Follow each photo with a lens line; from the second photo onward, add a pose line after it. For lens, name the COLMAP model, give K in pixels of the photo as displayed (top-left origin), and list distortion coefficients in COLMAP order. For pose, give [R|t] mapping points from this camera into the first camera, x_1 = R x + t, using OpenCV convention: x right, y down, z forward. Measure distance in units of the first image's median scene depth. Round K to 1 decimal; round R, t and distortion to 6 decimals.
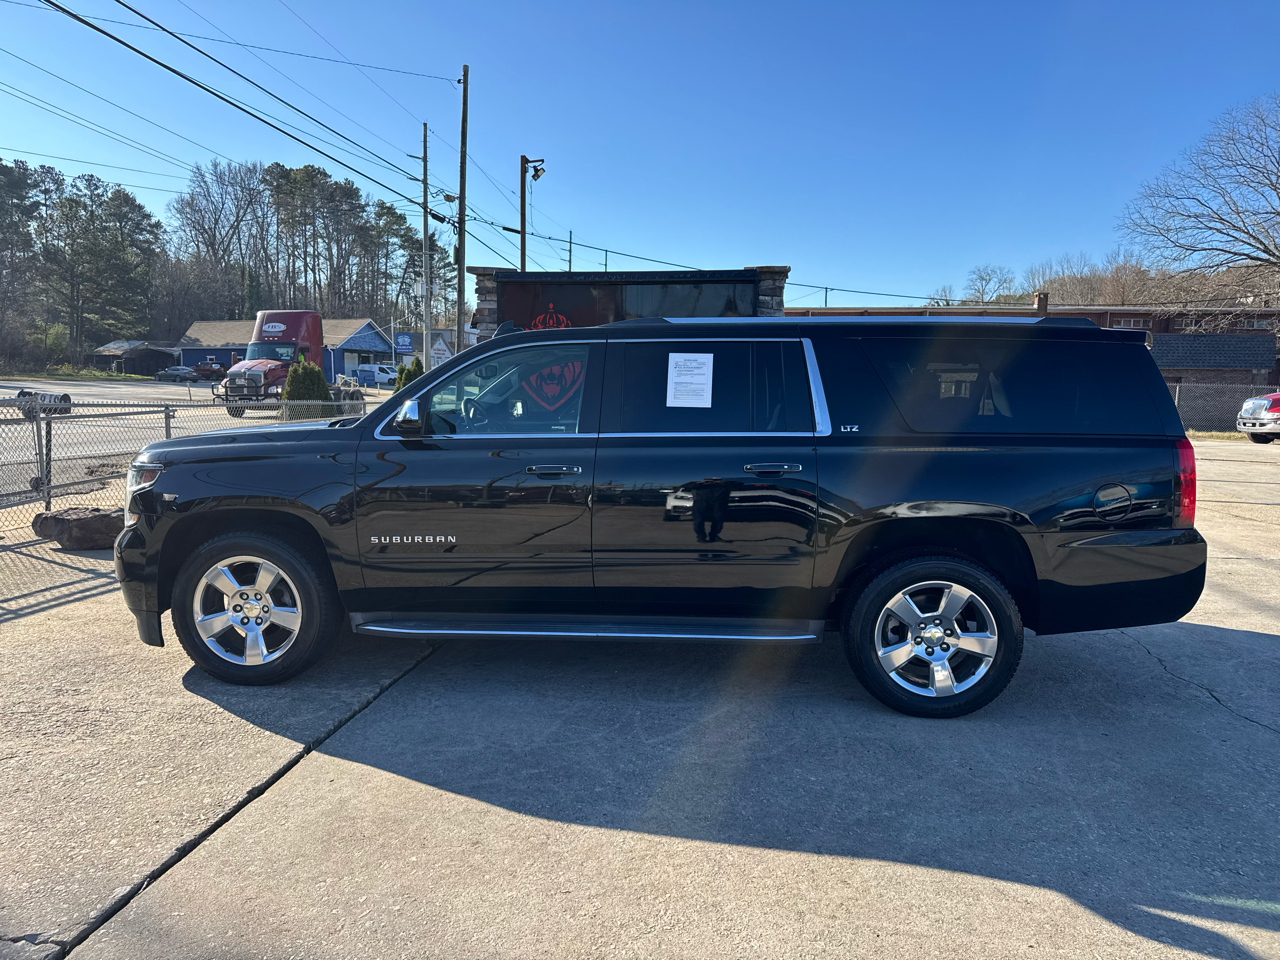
lens RADIAL K [[897.8, 0, 635.6], [0, 897.8, 484.0], [0, 0, 1]] dist [0.025368, -0.020062]
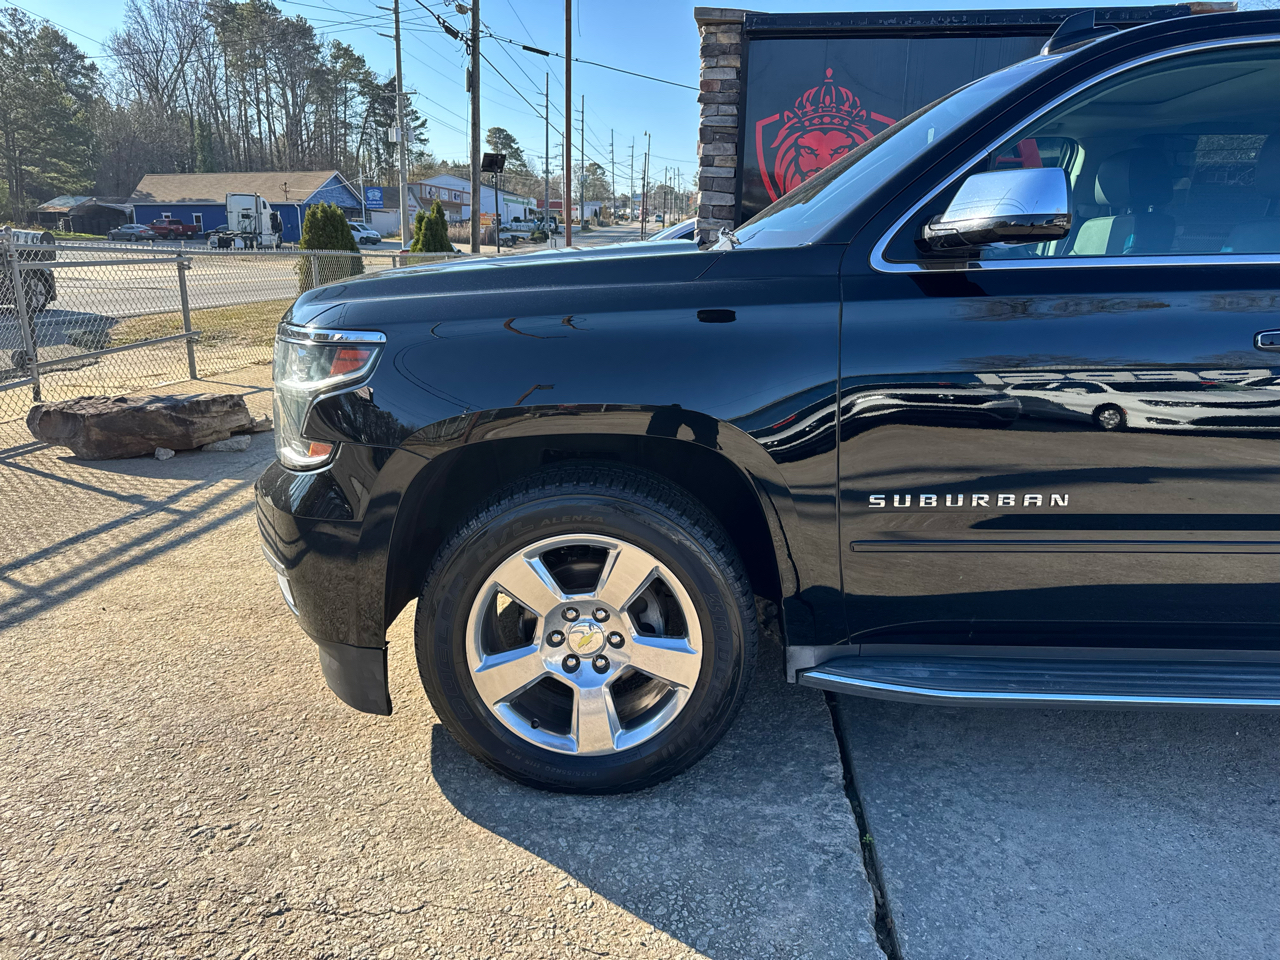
lens RADIAL K [[897.8, 0, 625.2], [0, 897.8, 472.8], [0, 0, 1]] dist [0.025368, -0.020062]
pose [[0.999648, -0.009717, 0.024702, -0.241195], [0.006273, 0.990713, 0.135828, -0.006785], [-0.025793, -0.135625, 0.990424, 0.318090]]
